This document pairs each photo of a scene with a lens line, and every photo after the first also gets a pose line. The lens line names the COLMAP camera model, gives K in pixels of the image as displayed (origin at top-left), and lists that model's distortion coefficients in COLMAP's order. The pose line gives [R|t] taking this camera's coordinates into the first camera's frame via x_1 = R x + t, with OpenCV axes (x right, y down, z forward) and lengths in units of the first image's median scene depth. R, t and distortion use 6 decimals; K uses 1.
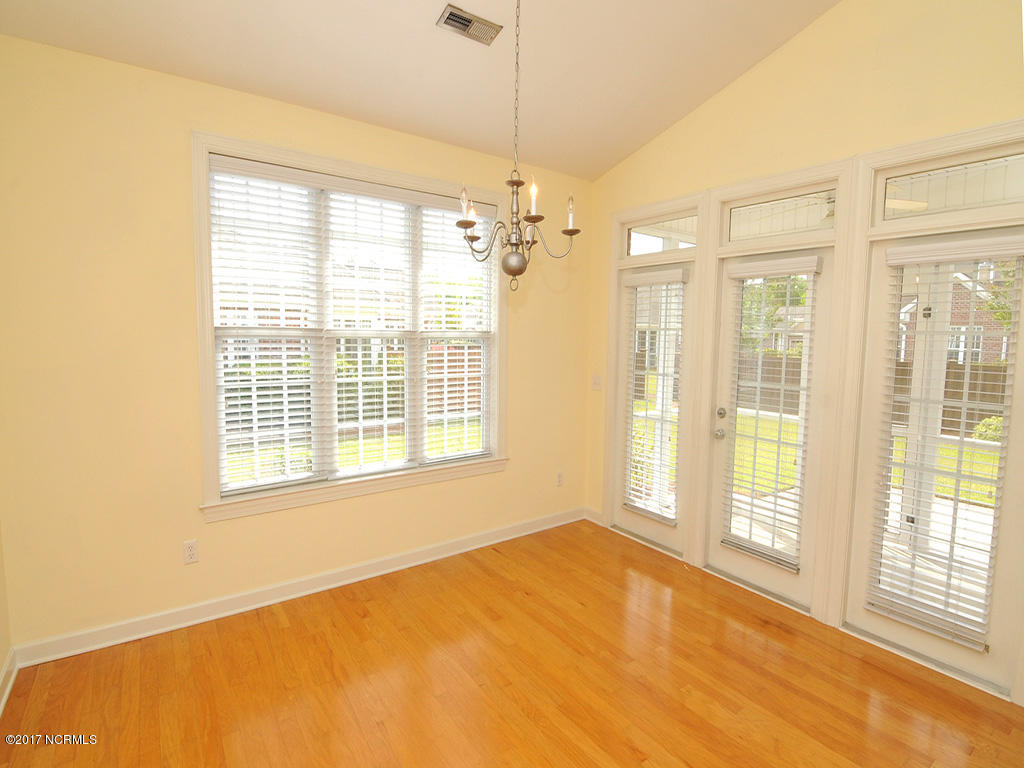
lens RADIAL K [[503.2, 0, 516.8], [0, 503.2, 379.1], [0, 0, 1]] dist [-0.013038, -0.000268]
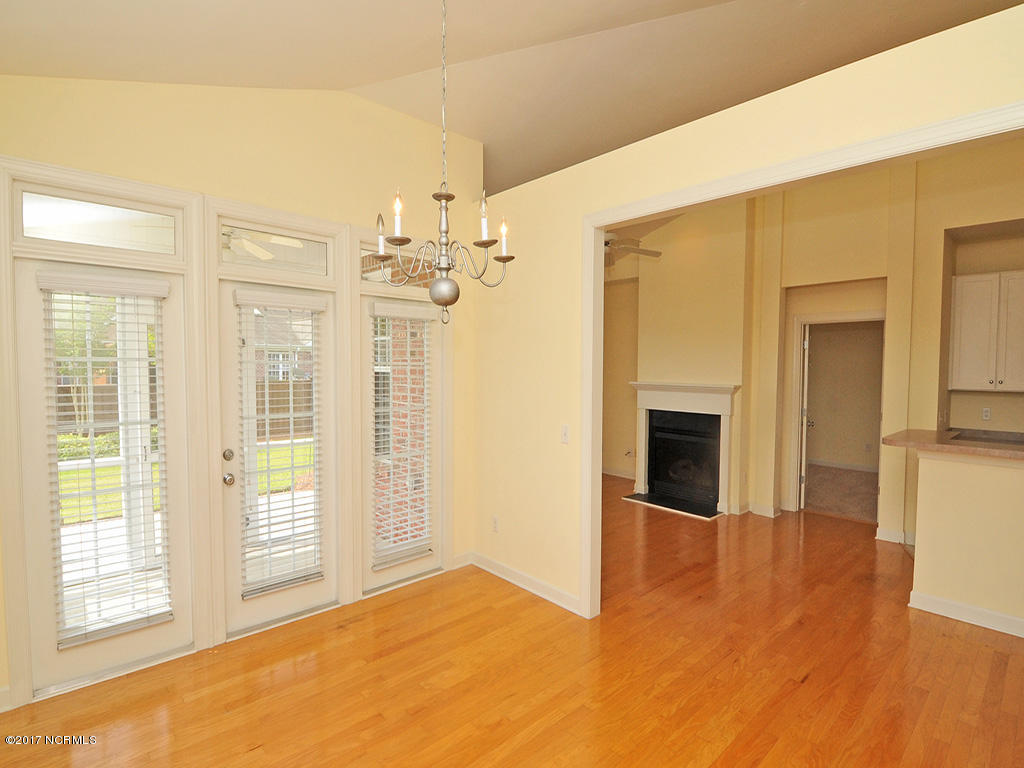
lens RADIAL K [[503.2, 0, 511.2], [0, 503.2, 387.7], [0, 0, 1]] dist [-0.013038, -0.000268]
pose [[-0.108859, -0.059337, 0.992285, -0.549011], [0.080237, 0.994435, 0.068268, -0.075125], [-0.990814, 0.087049, -0.103492, 0.633450]]
